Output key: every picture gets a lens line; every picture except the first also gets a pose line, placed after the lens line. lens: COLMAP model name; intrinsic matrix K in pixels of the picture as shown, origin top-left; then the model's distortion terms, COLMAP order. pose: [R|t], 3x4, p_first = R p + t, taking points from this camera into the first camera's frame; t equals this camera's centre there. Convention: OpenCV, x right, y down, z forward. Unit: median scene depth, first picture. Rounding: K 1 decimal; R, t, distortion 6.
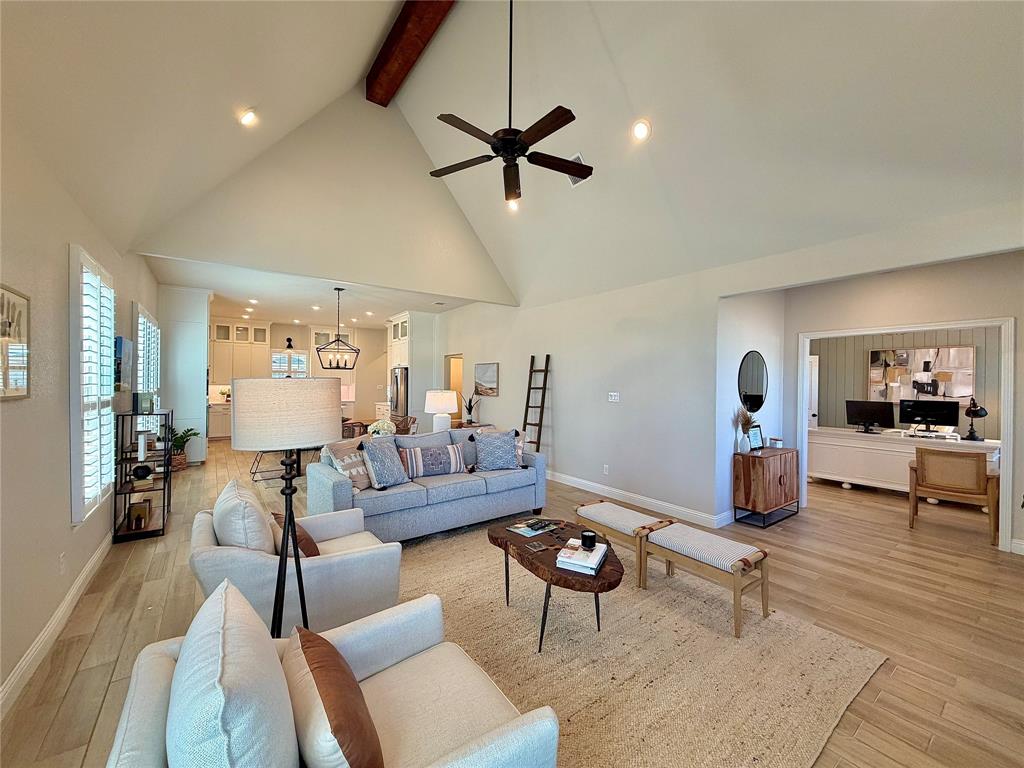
lens RADIAL K [[408.0, 0, 509.8], [0, 408.0, 381.0], [0, 0, 1]] dist [-0.000345, 0.000079]
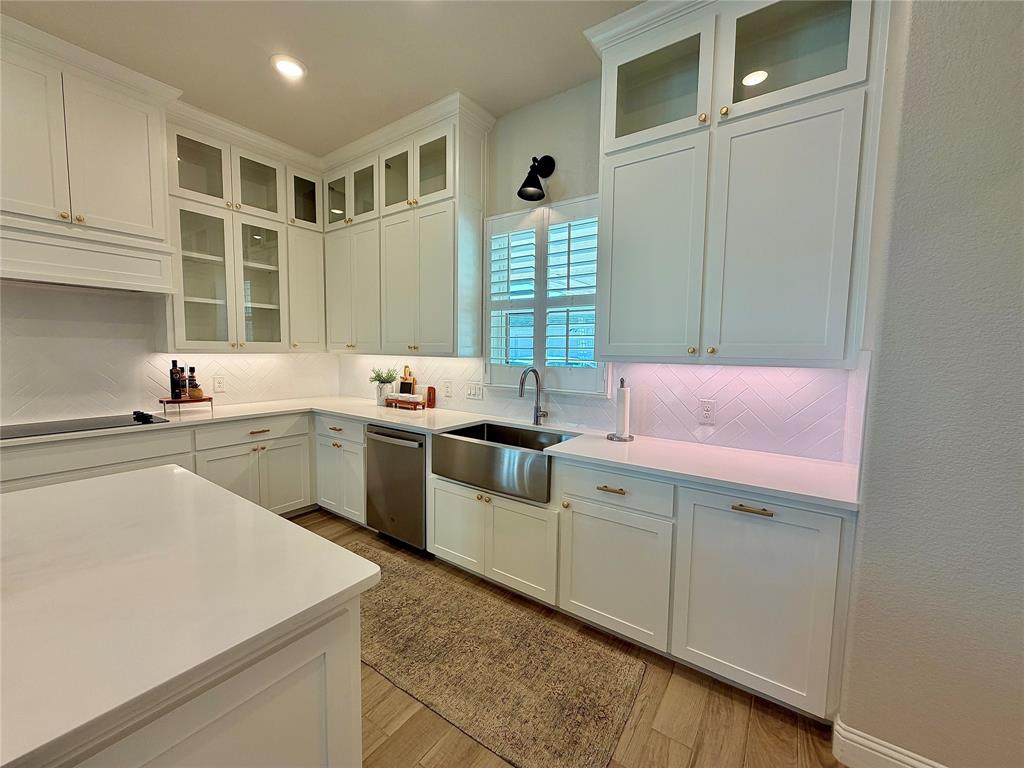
lens RADIAL K [[408.0, 0, 509.1], [0, 408.0, 380.1], [0, 0, 1]] dist [-0.000345, 0.000079]
pose [[0.317618, 0.062618, -0.946149, -0.573135], [-0.009509, 0.997977, 0.062856, 0.013982], [0.948171, -0.010967, 0.317571, 1.637155]]
